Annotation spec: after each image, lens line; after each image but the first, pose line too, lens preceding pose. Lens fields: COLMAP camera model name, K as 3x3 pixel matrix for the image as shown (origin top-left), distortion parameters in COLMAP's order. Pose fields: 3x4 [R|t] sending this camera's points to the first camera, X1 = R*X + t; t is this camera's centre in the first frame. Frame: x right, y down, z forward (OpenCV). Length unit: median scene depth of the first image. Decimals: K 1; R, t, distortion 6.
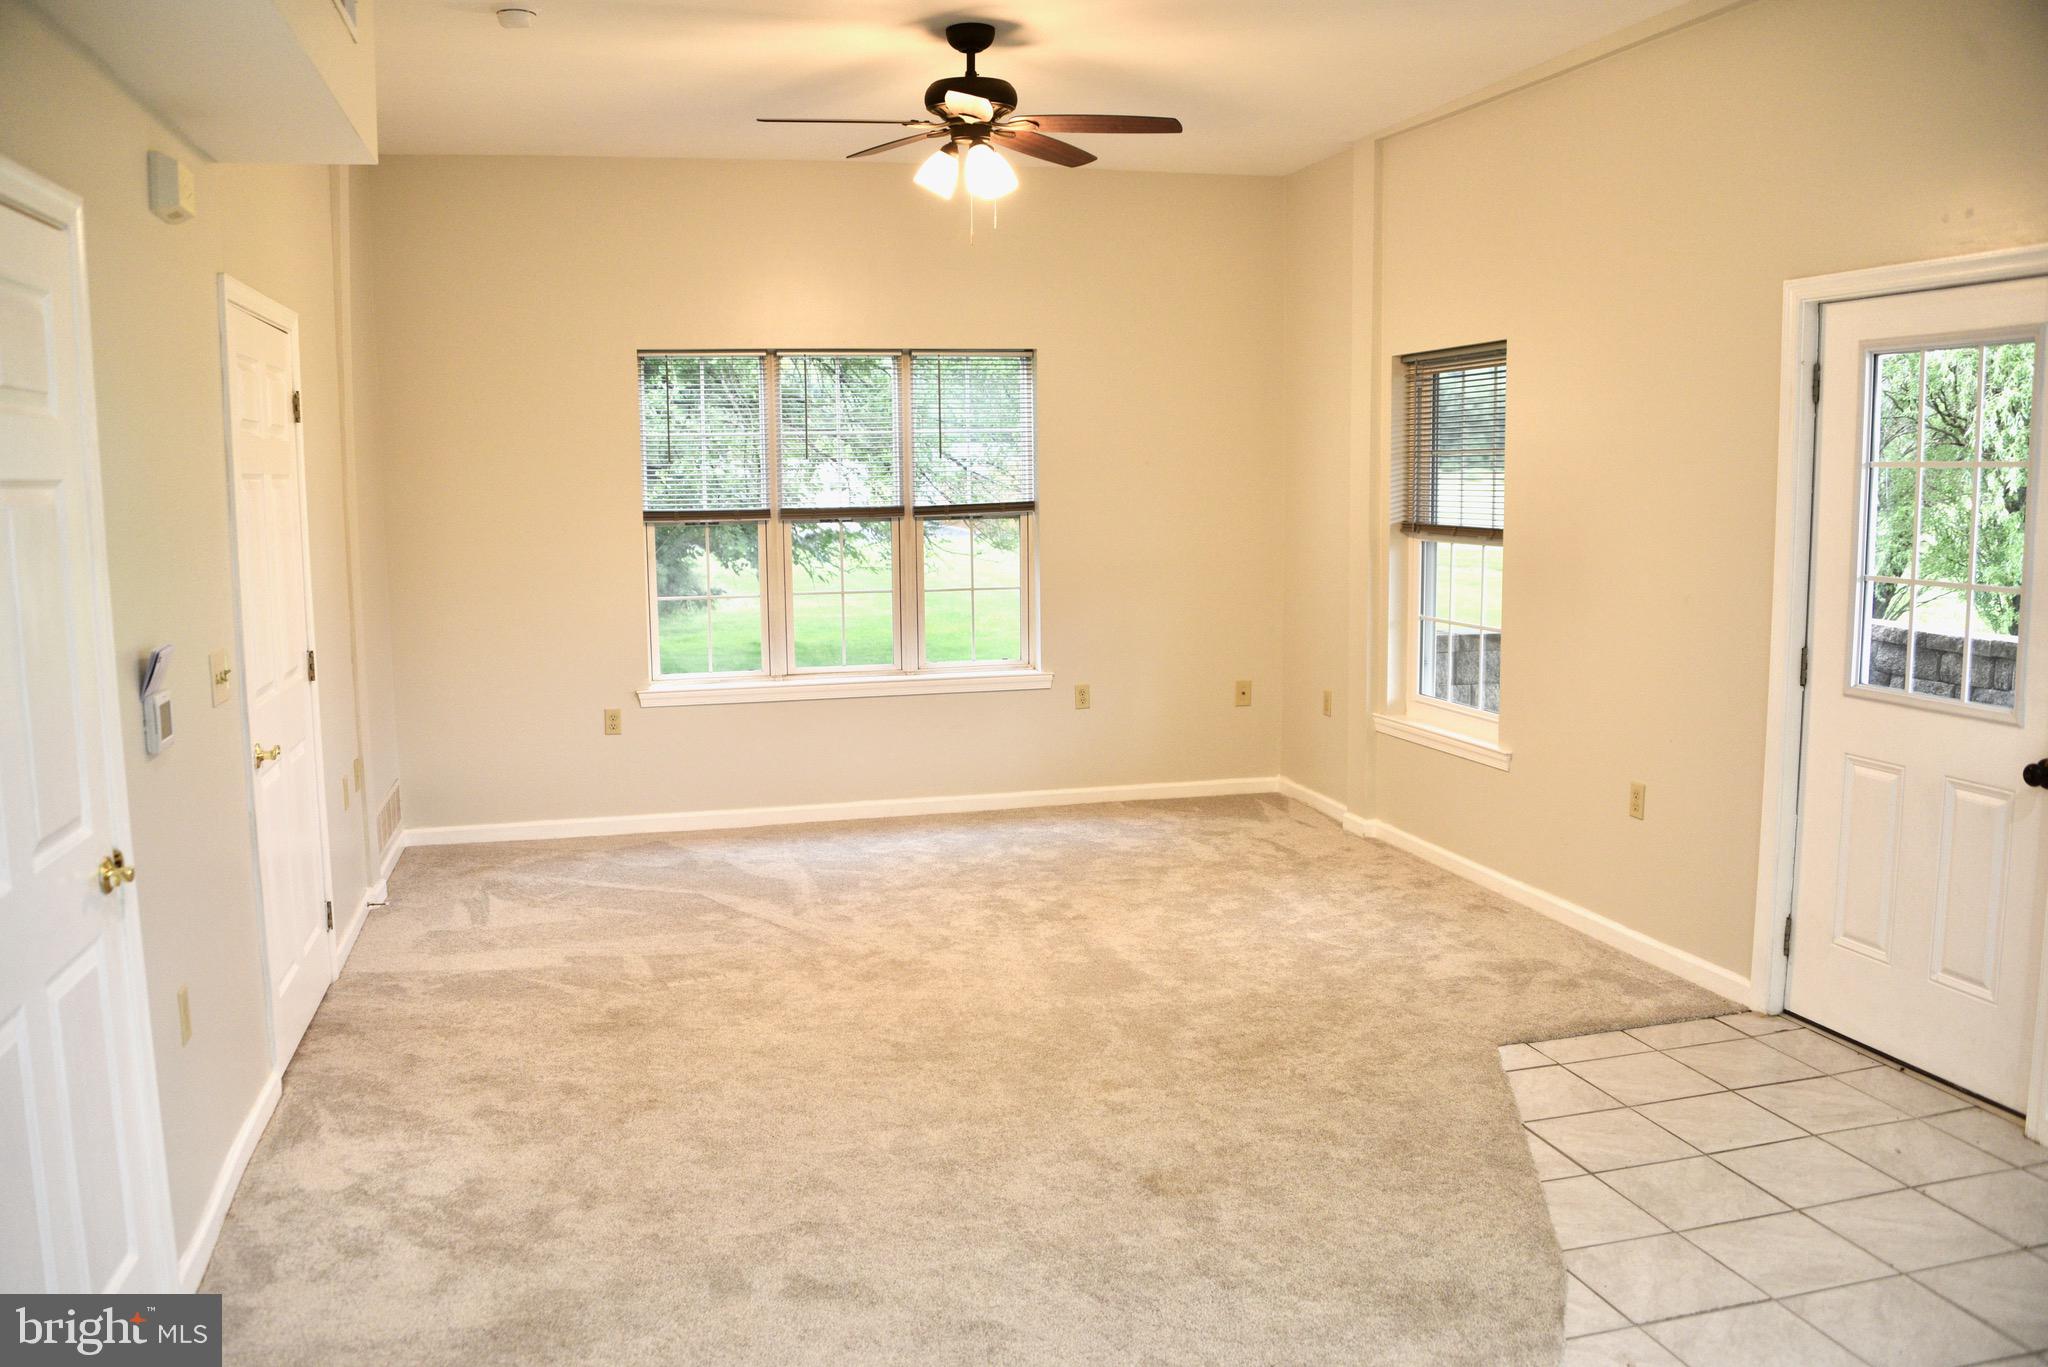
lens RADIAL K [[1647.5, 0, 1020.9], [0, 1647.5, 685.3], [0, 0, 1]] dist [-0.109349, 0.030431]
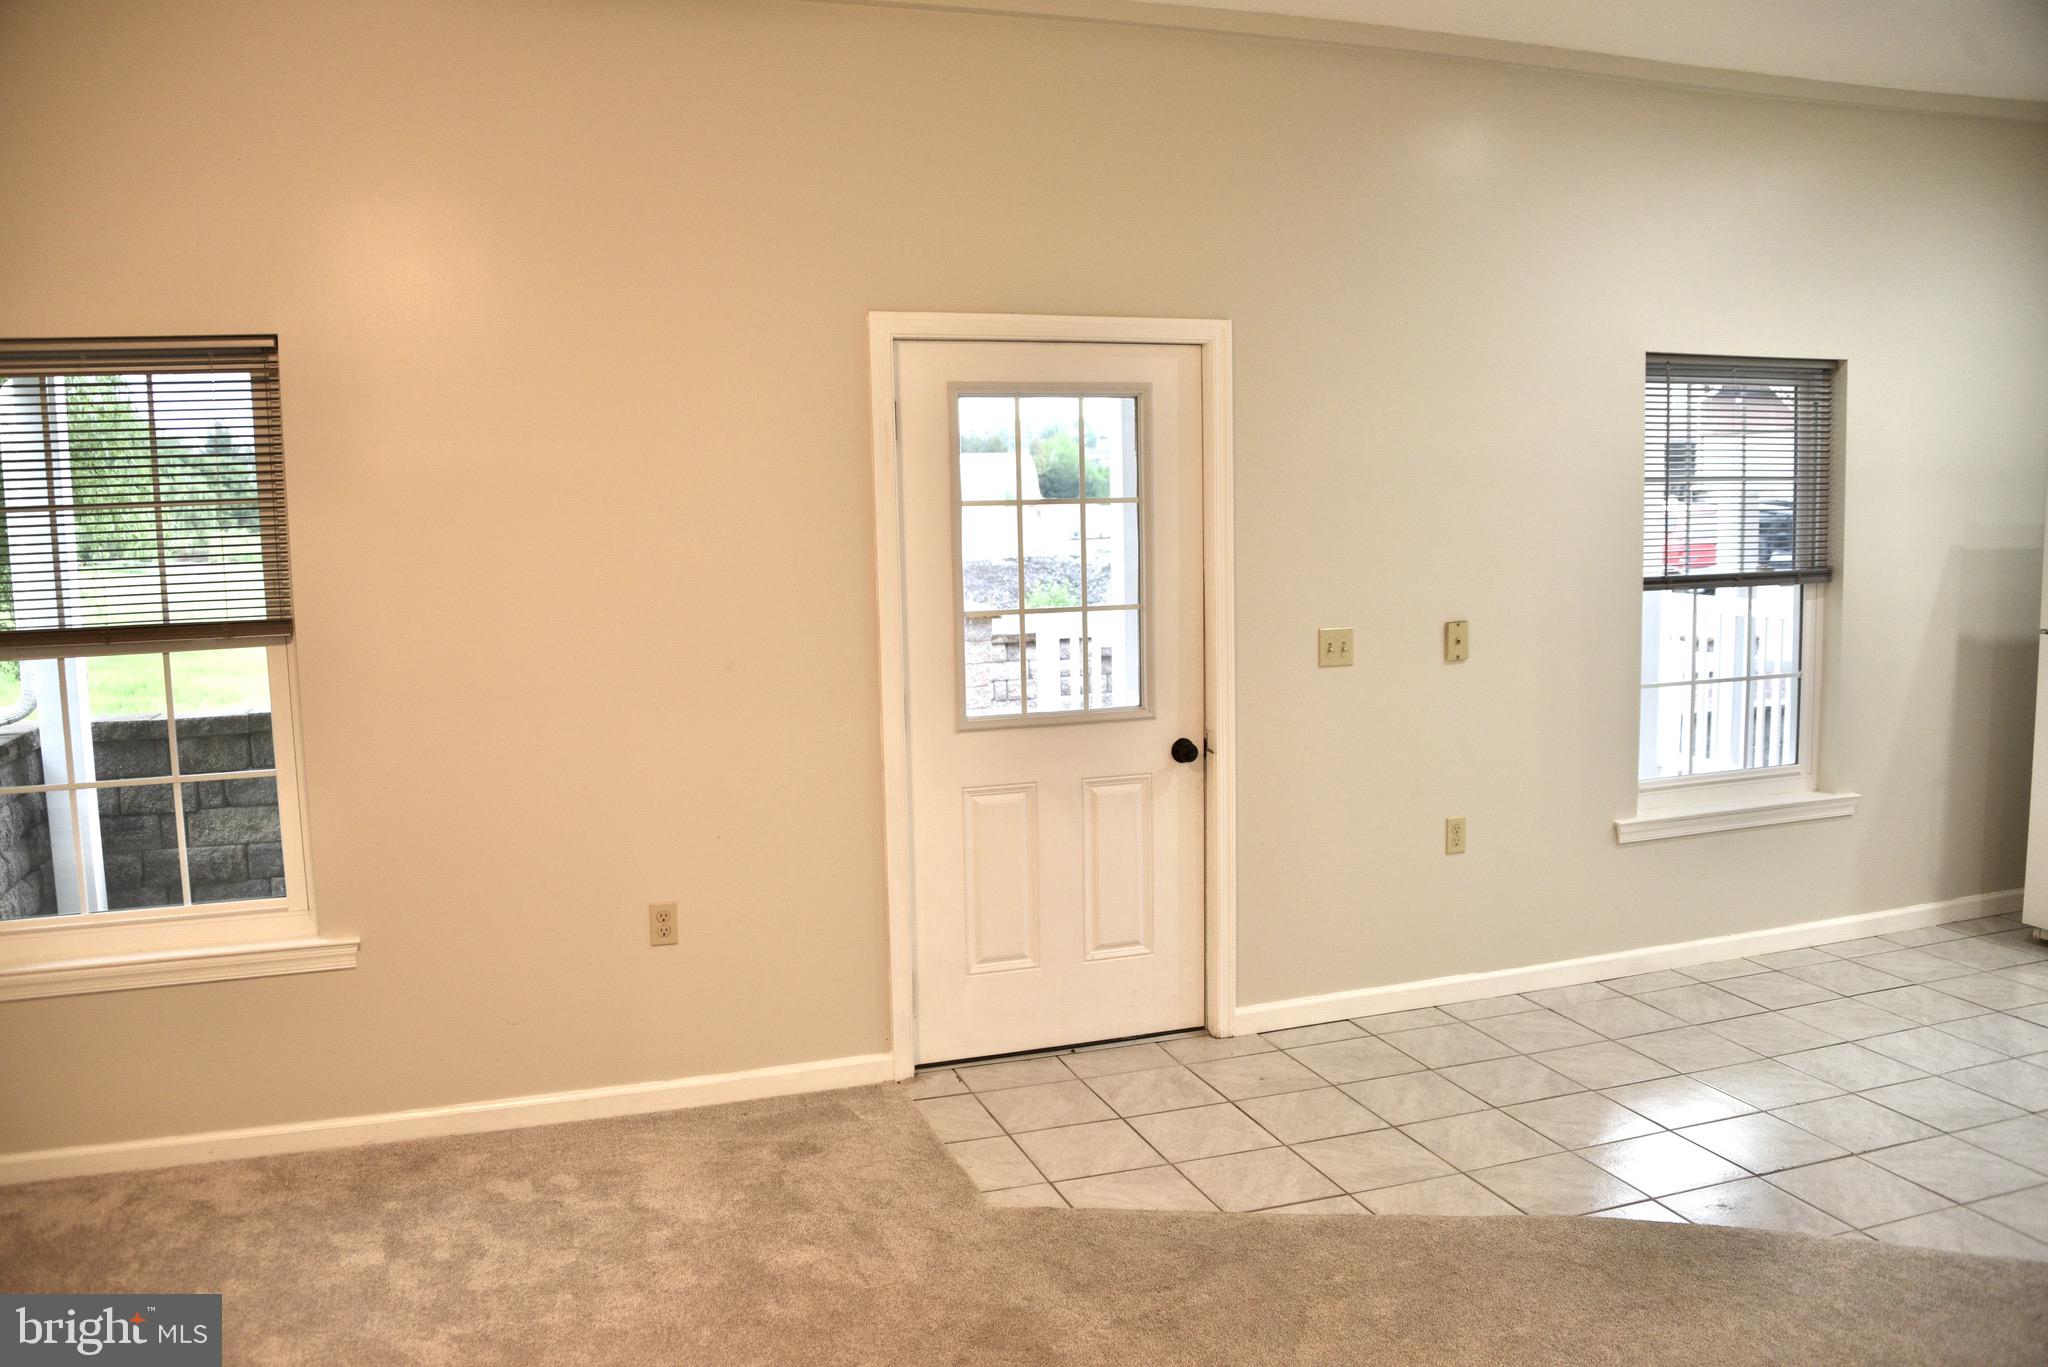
lens RADIAL K [[1647.5, 0, 1020.4], [0, 1647.5, 678.1], [0, 0, 1]] dist [-0.109349, 0.030431]
pose [[-0.070968, -0.098558, 0.992597, -0.508764], [0.150155, 0.982712, 0.108313, -0.131463], [-0.986112, 0.156730, -0.054942, 0.997082]]
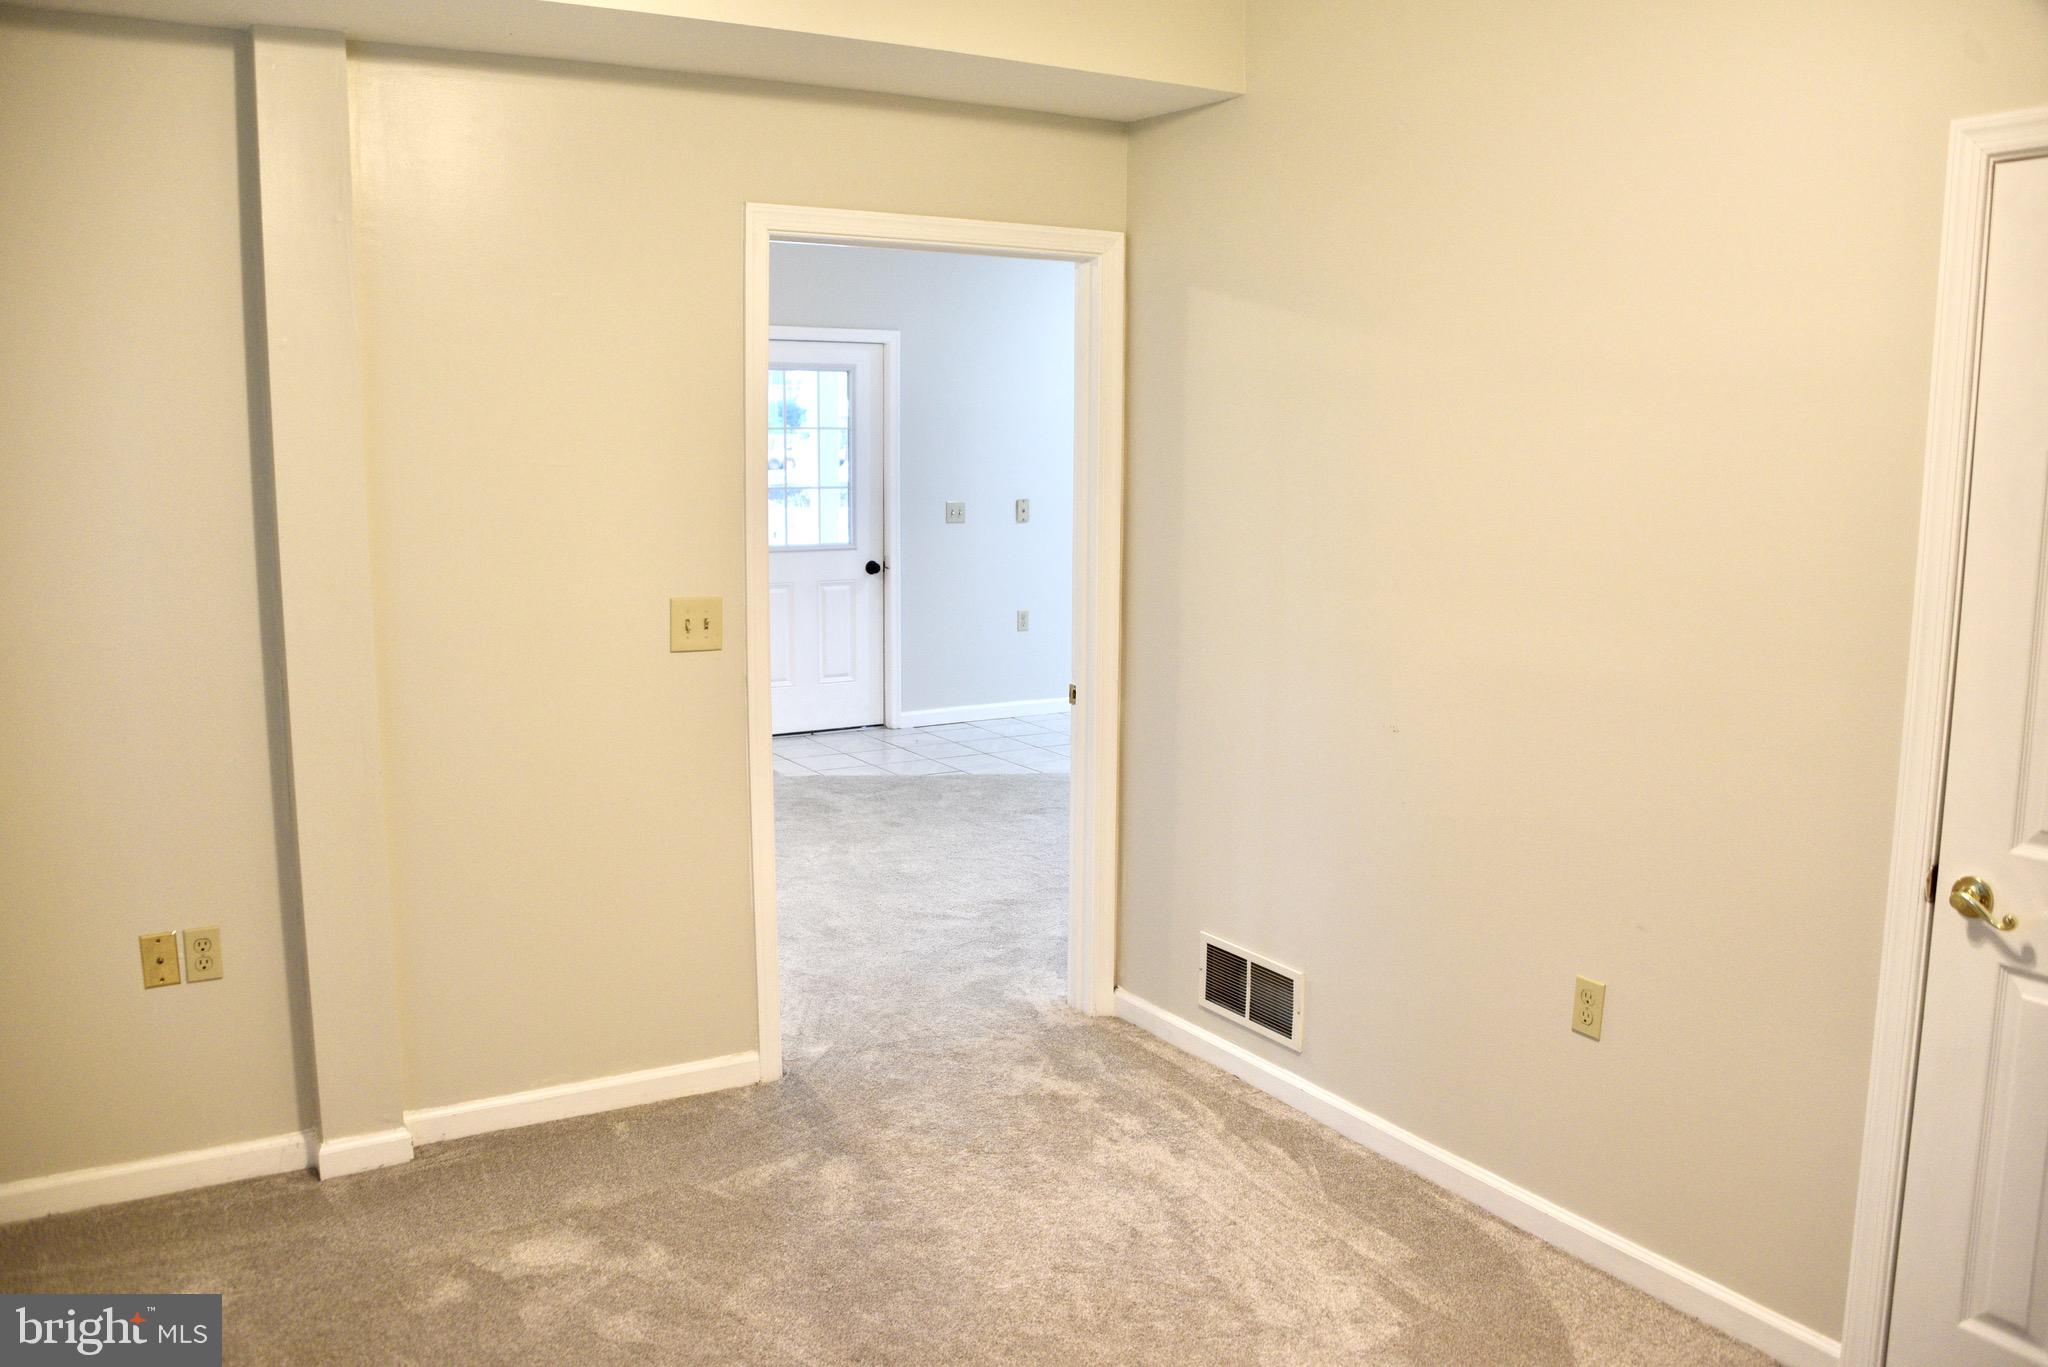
lens RADIAL K [[1647.5, 0, 1022.0], [0, 1647.5, 684.1], [0, 0, 1]] dist [-0.109349, 0.030431]
pose [[-0.289327, -0.143973, 0.946341, -1.358023], [0.120164, 0.975341, 0.185123, -0.157089], [-0.949658, 0.167277, -0.264892, 1.208587]]
